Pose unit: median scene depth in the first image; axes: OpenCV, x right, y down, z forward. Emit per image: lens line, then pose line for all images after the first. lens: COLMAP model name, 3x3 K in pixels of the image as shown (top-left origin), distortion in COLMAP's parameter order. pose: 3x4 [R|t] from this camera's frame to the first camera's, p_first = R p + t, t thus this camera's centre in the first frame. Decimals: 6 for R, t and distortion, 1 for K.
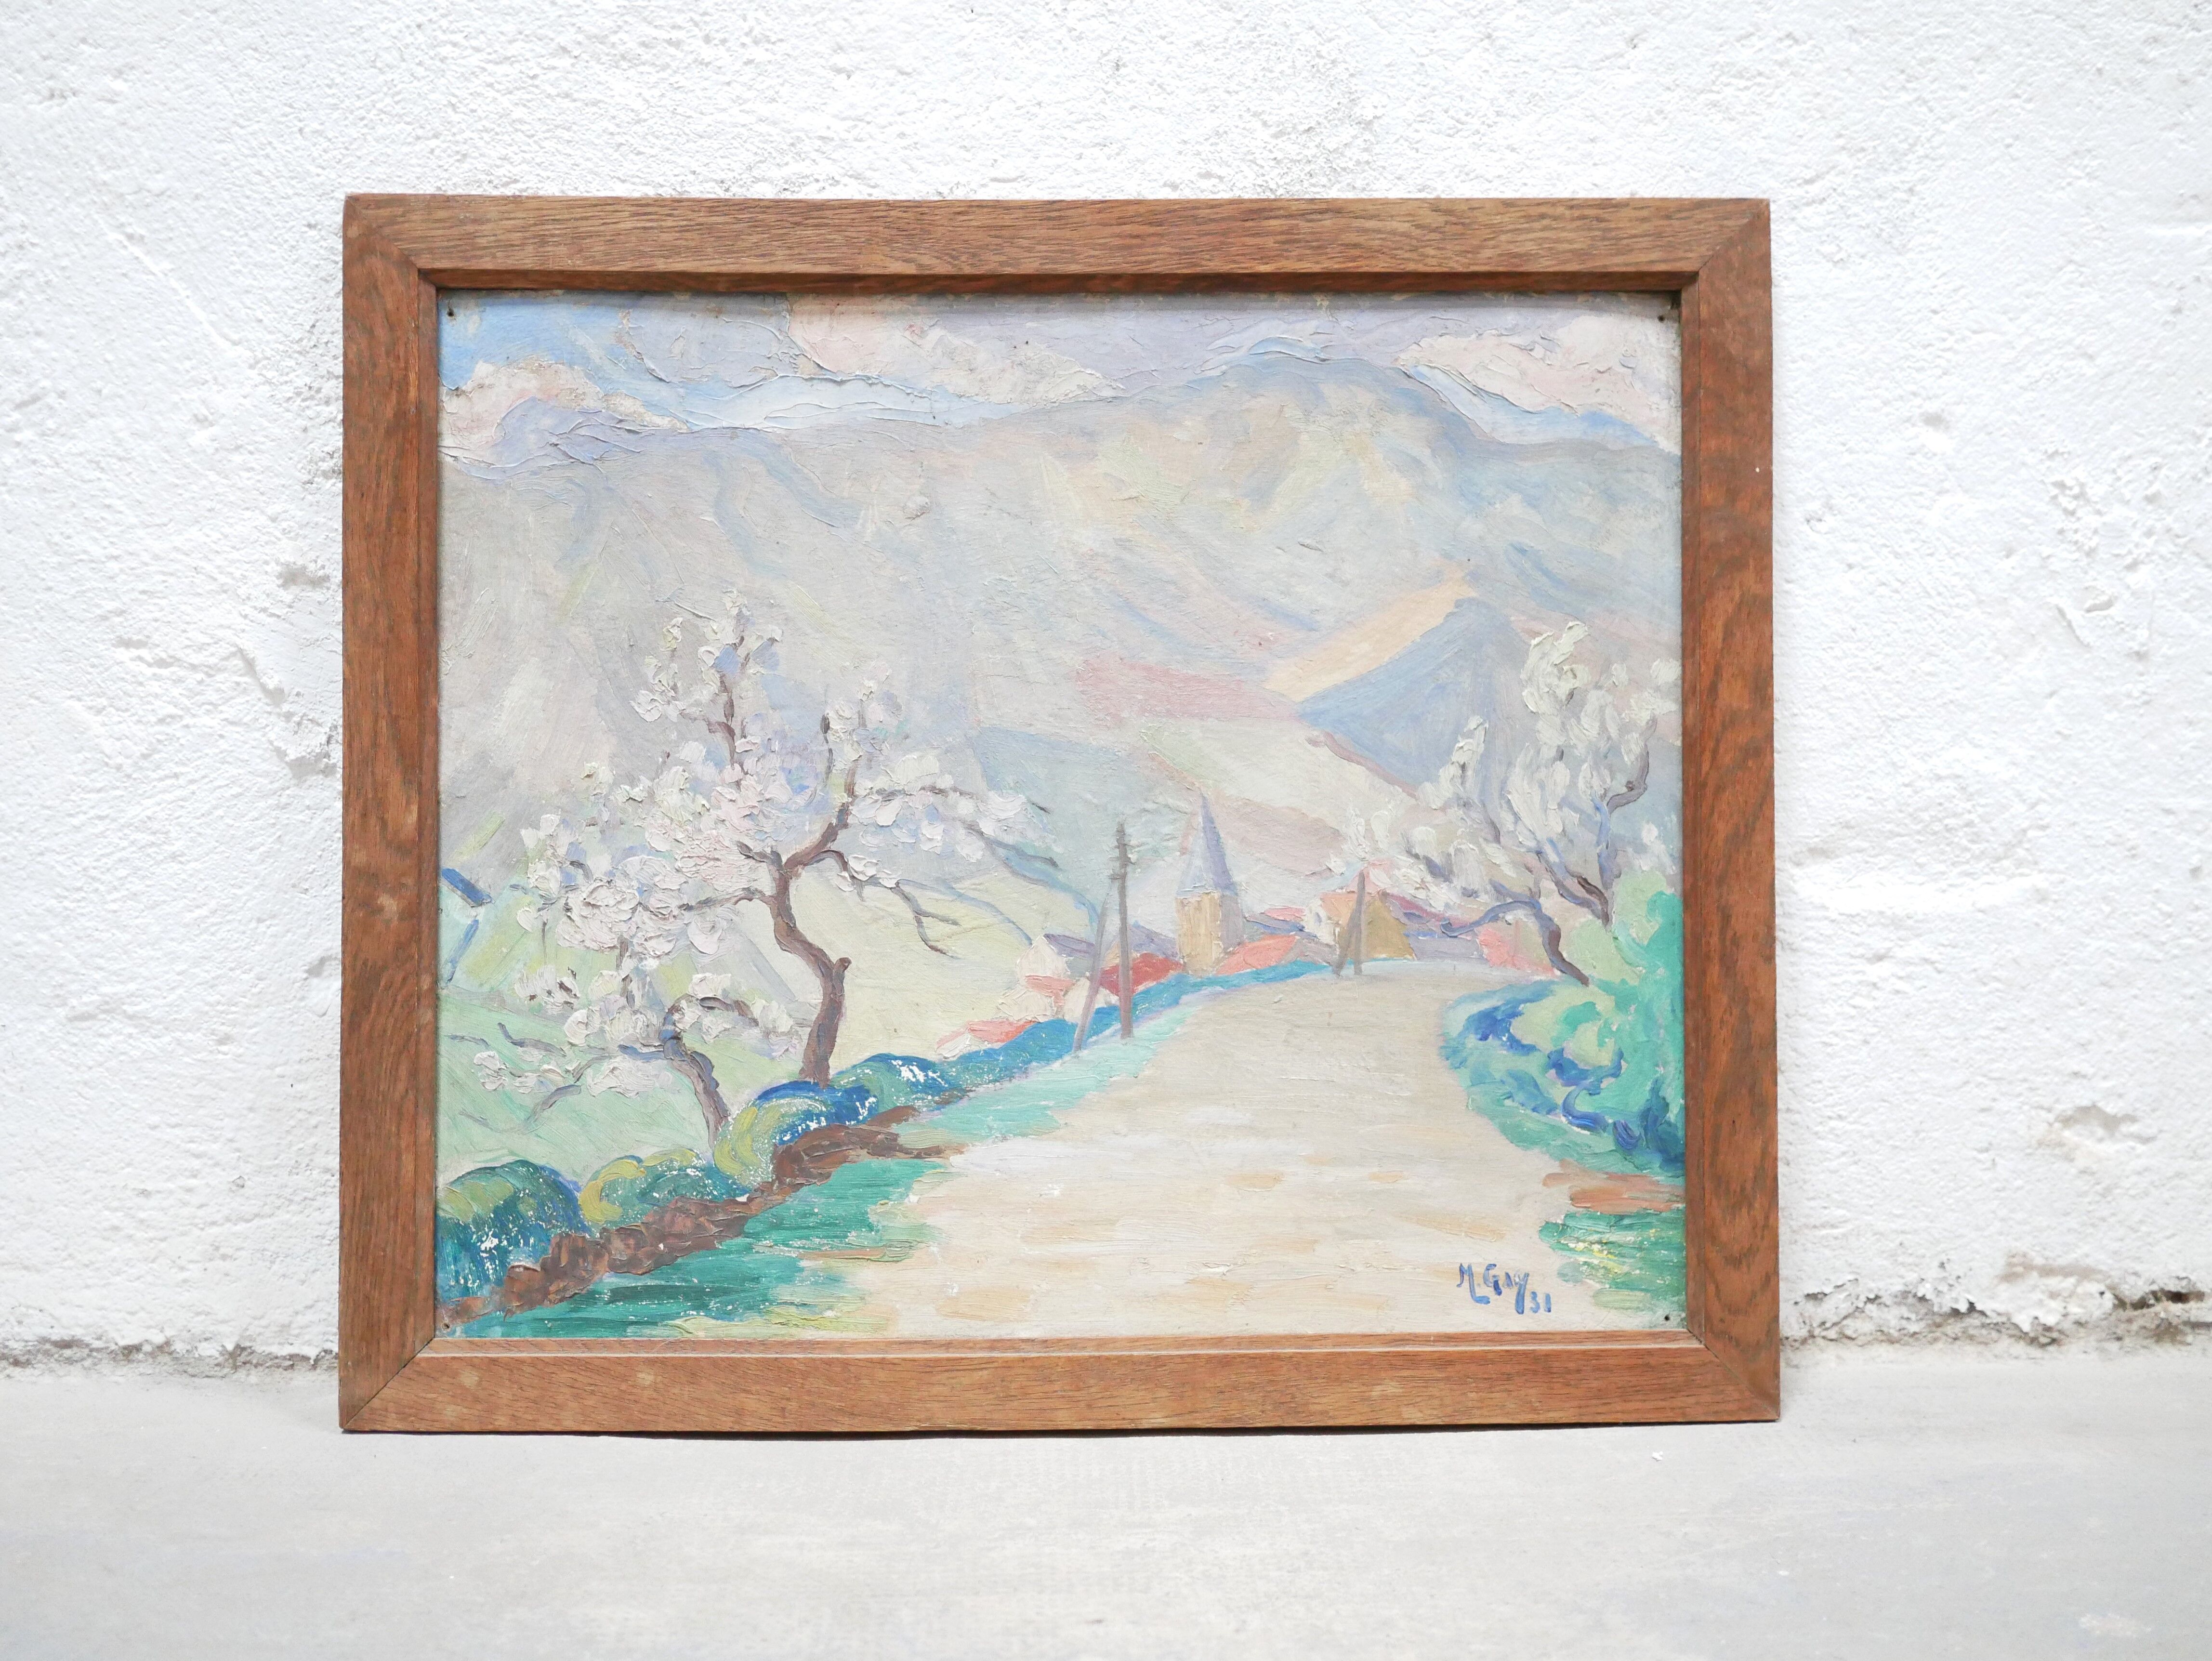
lens RADIAL K [[2506.1, 0, 1100.3], [0, 2506.1, 832.8], [0, 0, 1]] dist [-0.014056, 0.000000]
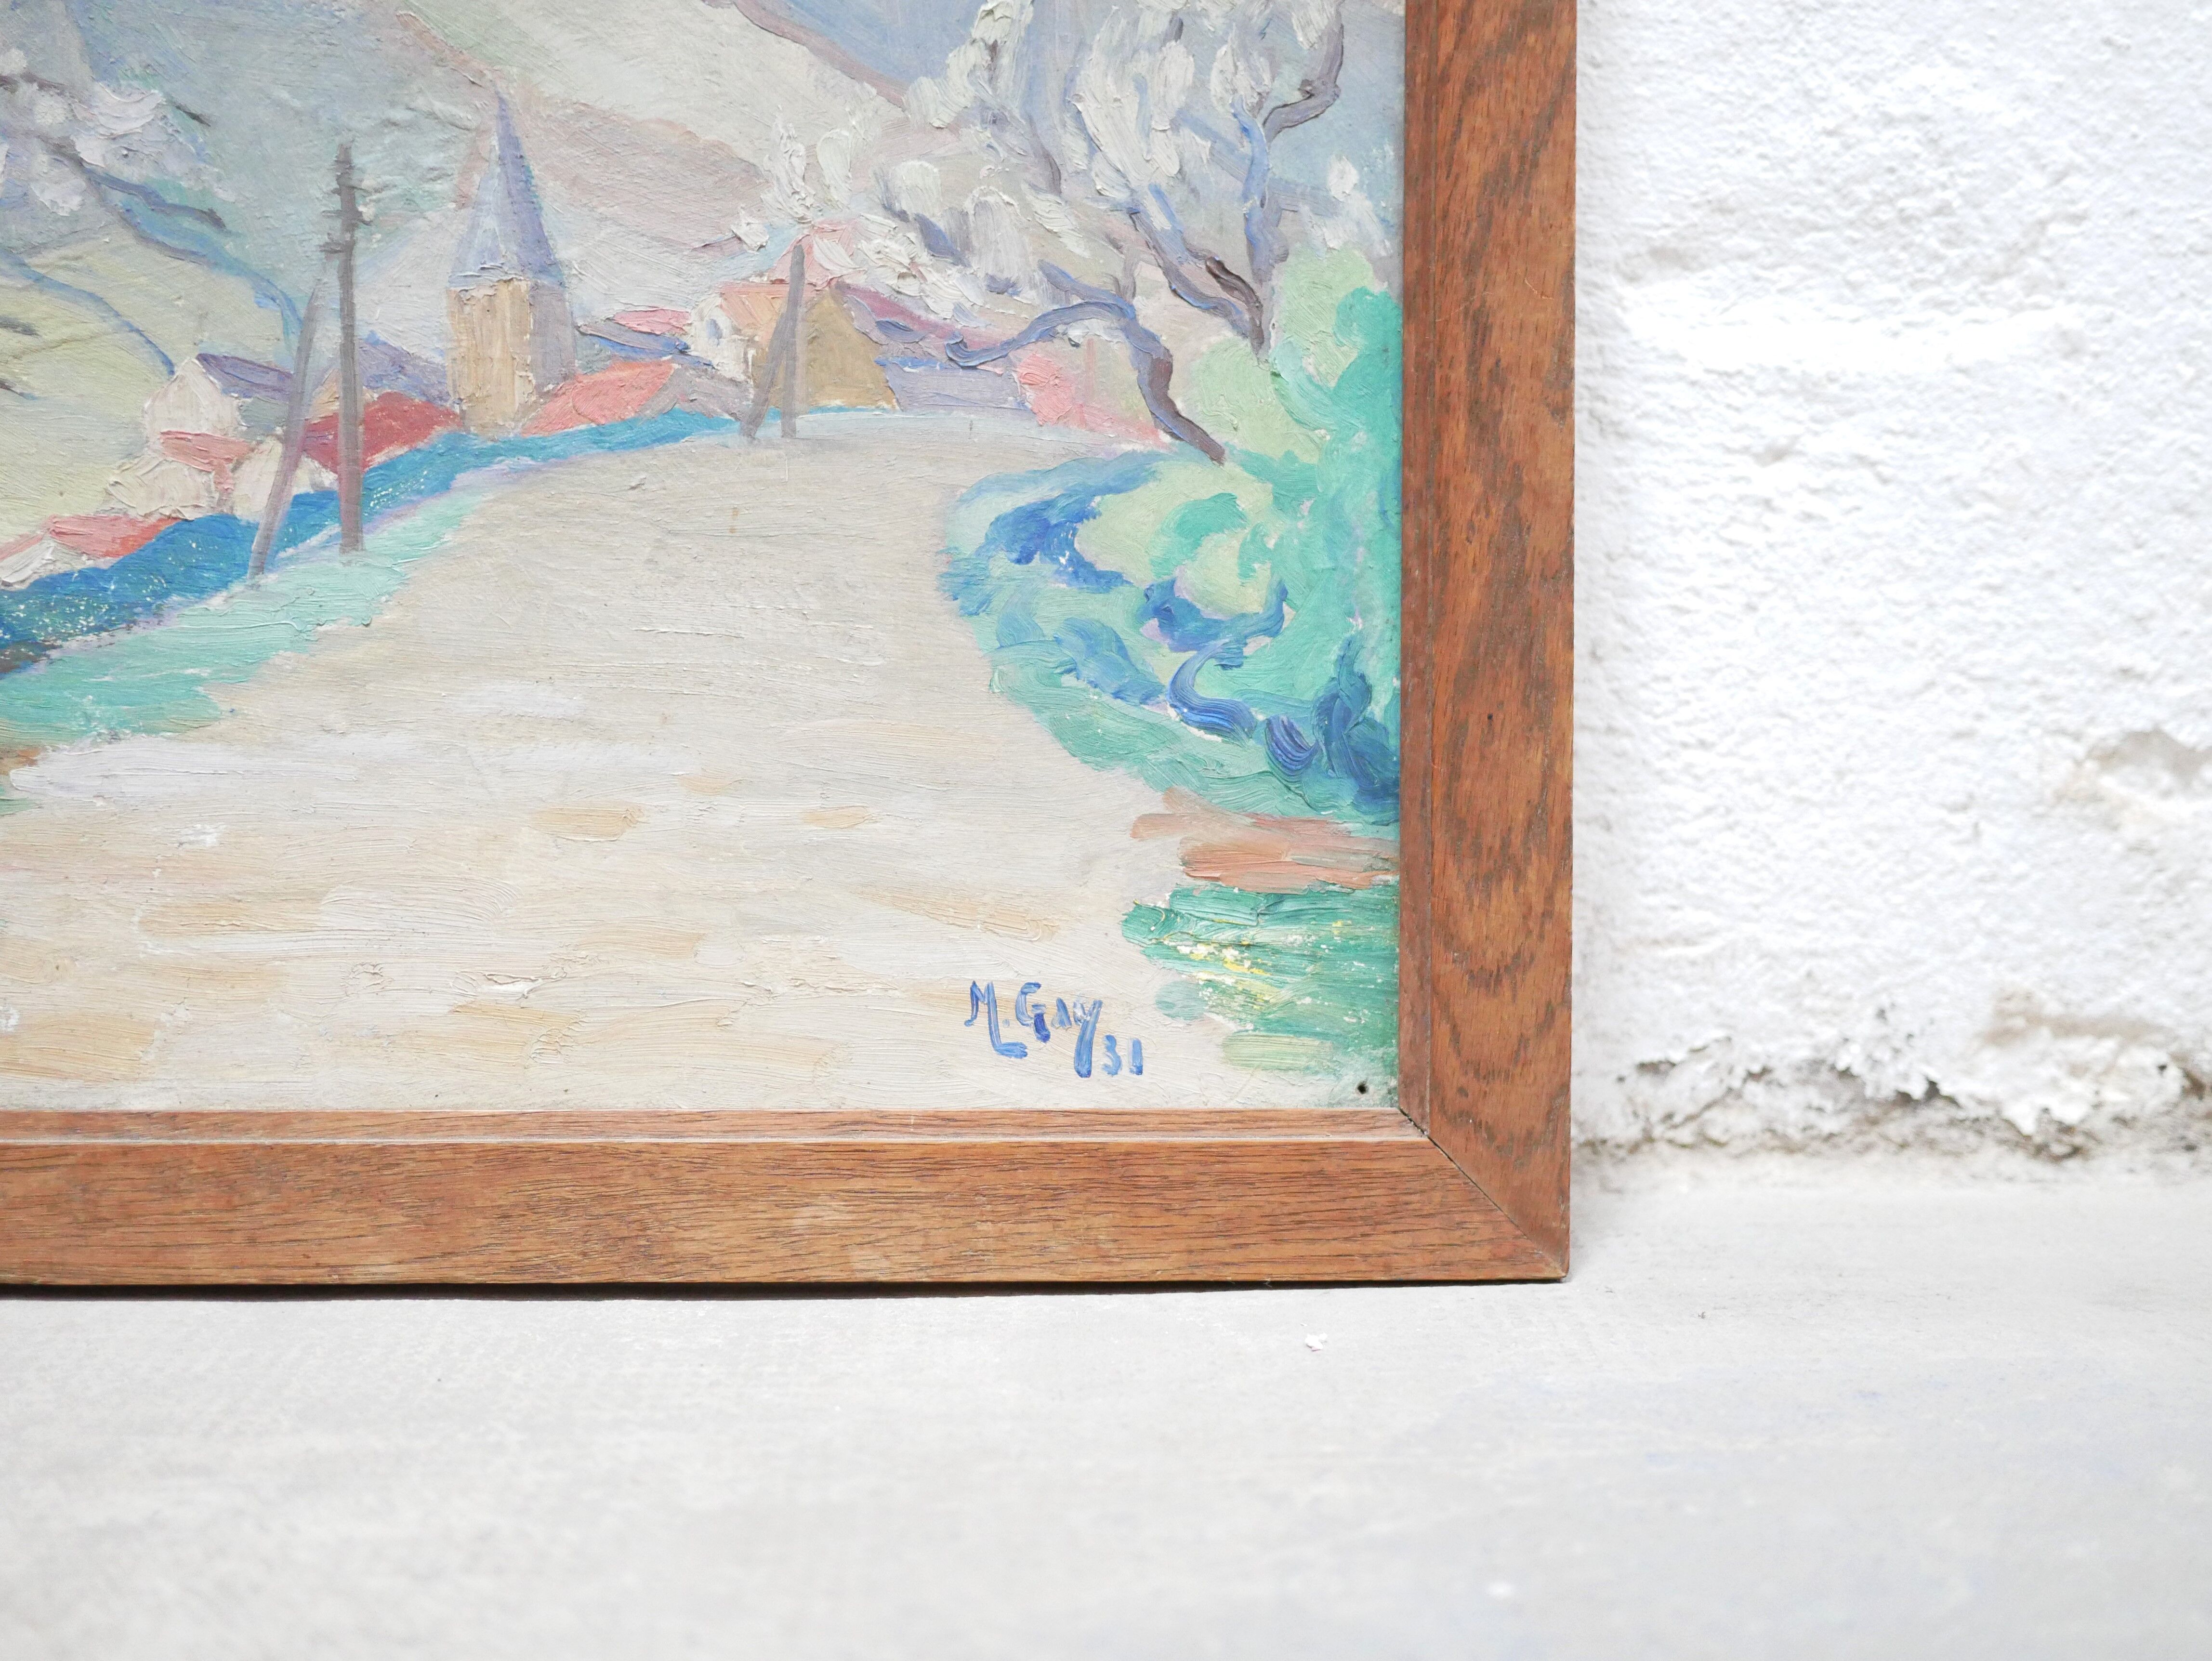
lens RADIAL K [[2506.1, 0, 1107.9], [0, 2506.1, 817.7], [0, 0, 1]] dist [-0.014056, 0.000000]
pose [[0.999869, 0.009906, 0.012768, 0.165035], [-0.010222, 0.999636, 0.024959, 0.123749], [-0.012516, -0.025087, 0.999607, 0.469285]]
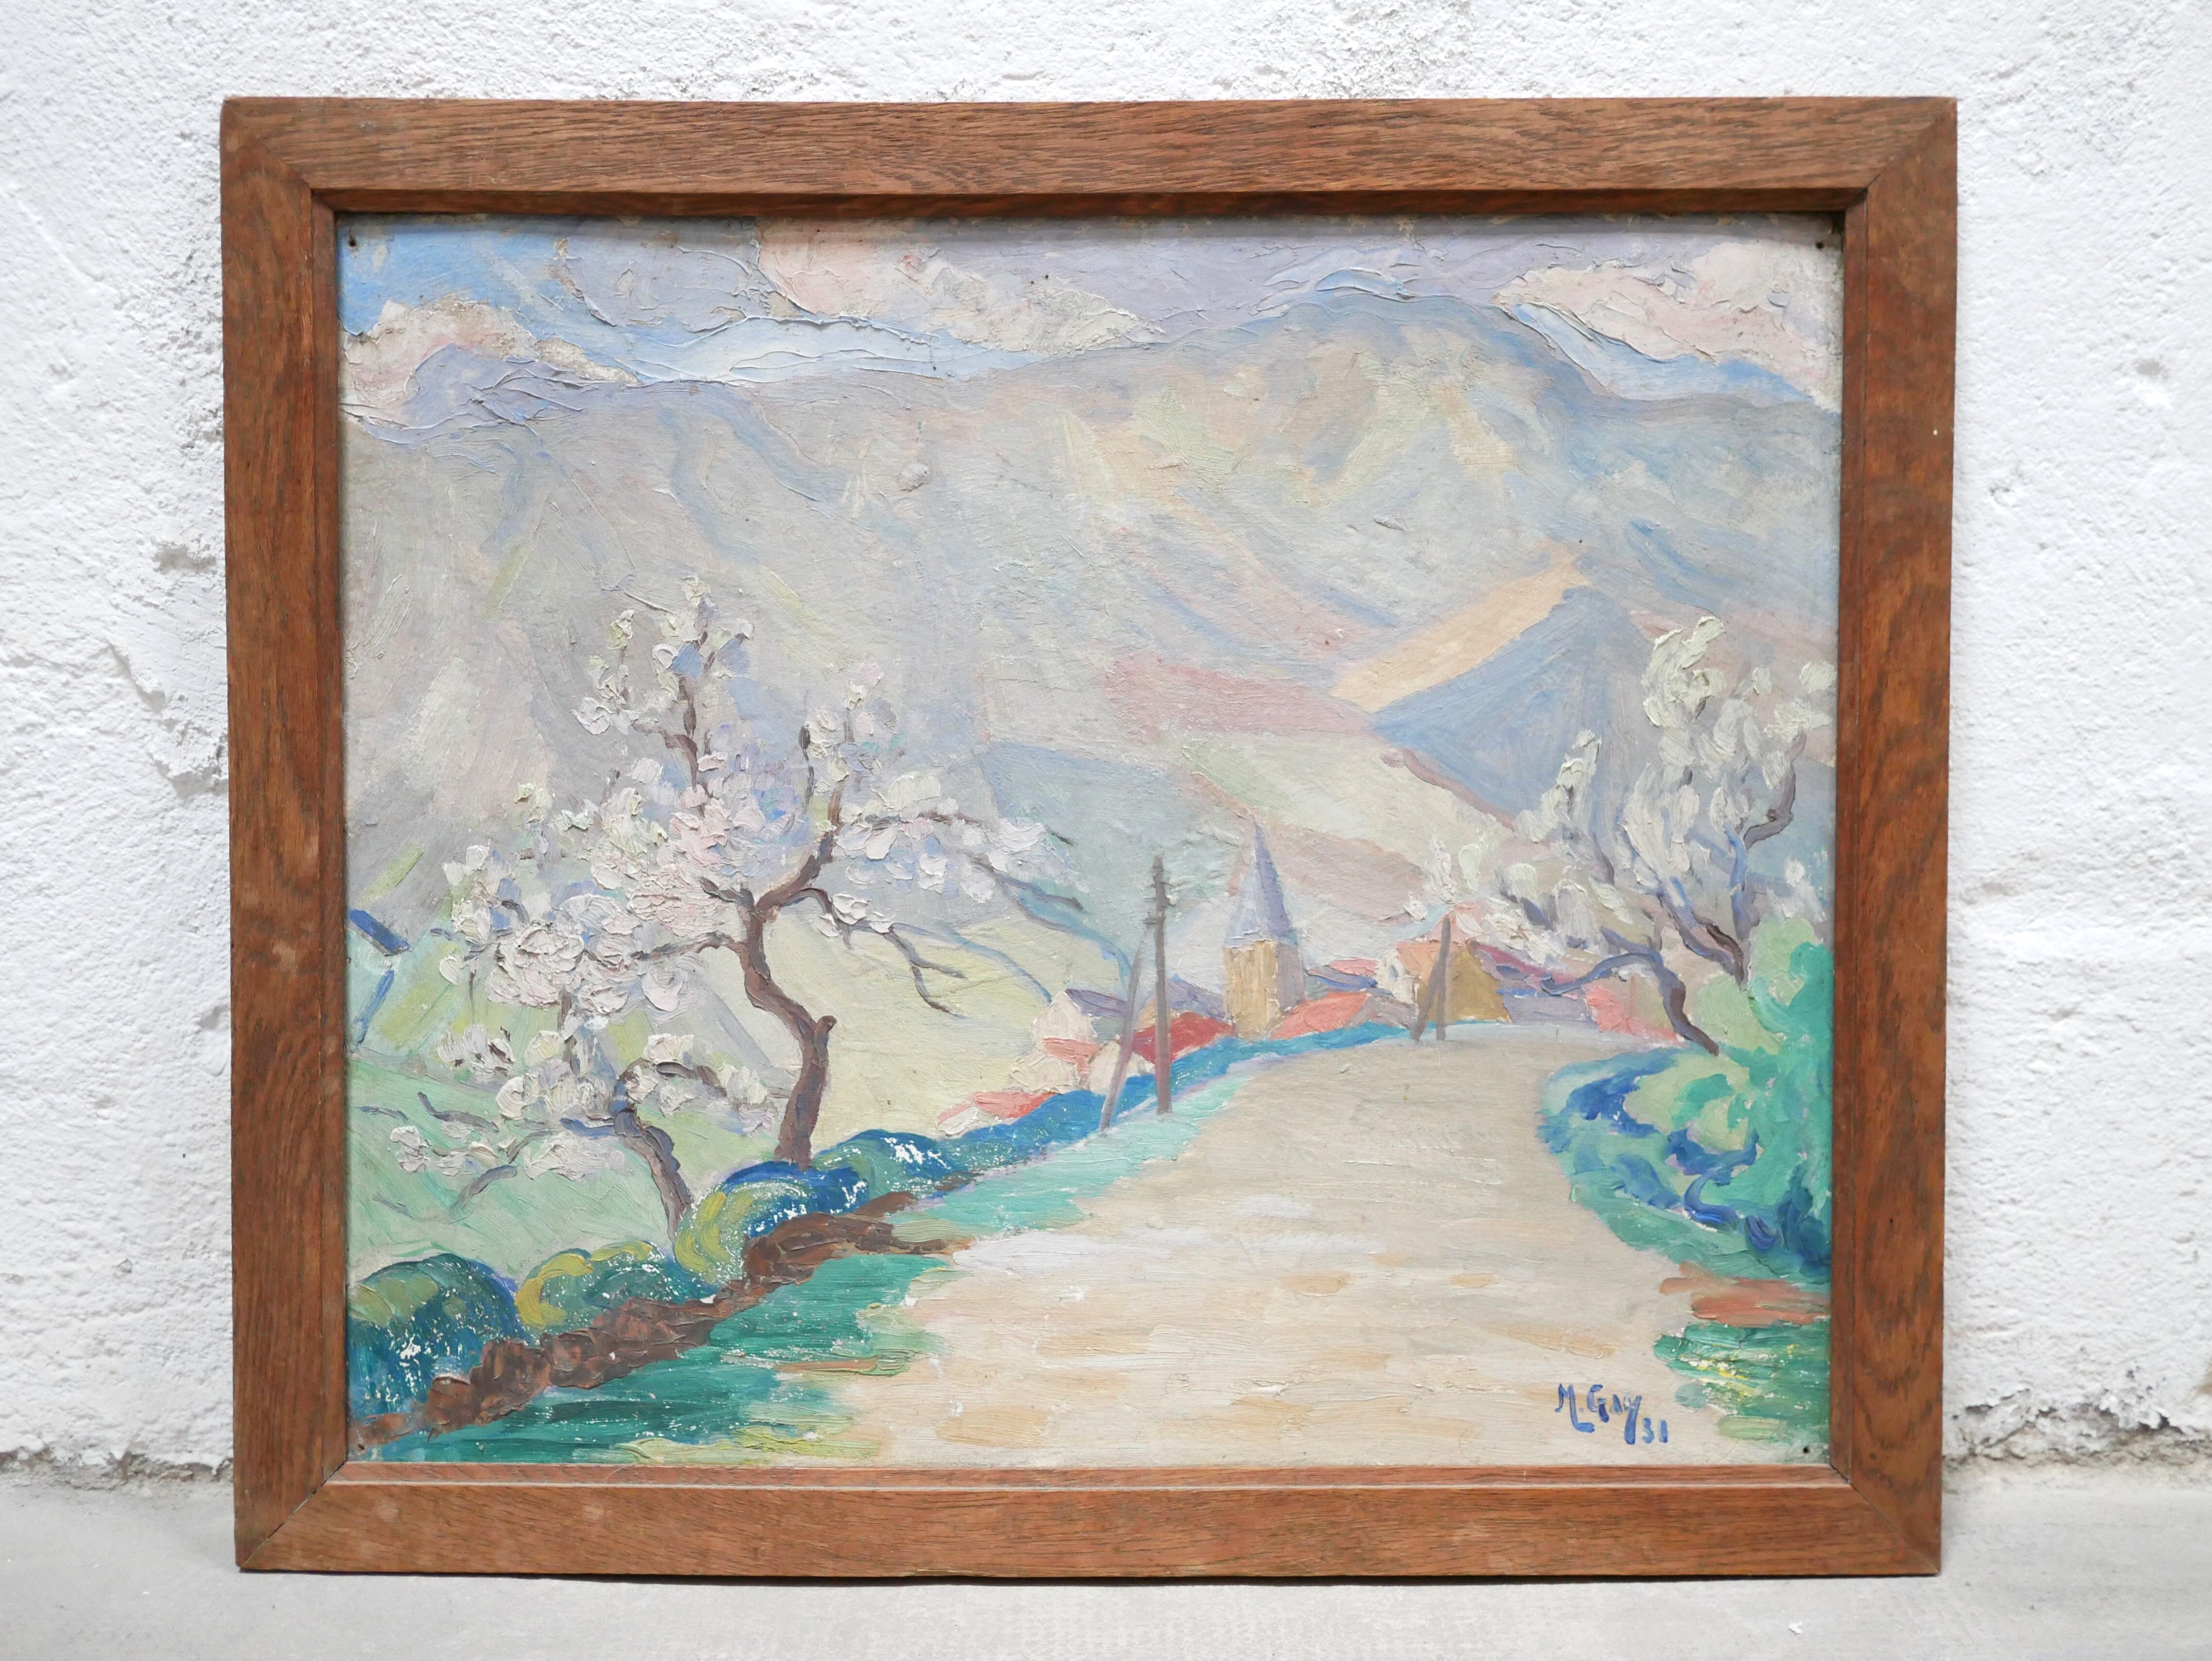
lens RADIAL K [[2506.2, 0, 1104.7], [0, 2506.2, 827.6], [0, 0, 1]] dist [-0.014056, 0.000000]
pose [[0.999640, 0.004684, -0.026434, 0.012542], [-0.003325, 0.998683, 0.051202, -0.056717], [0.026639, -0.051095, 0.998338, 0.167193]]
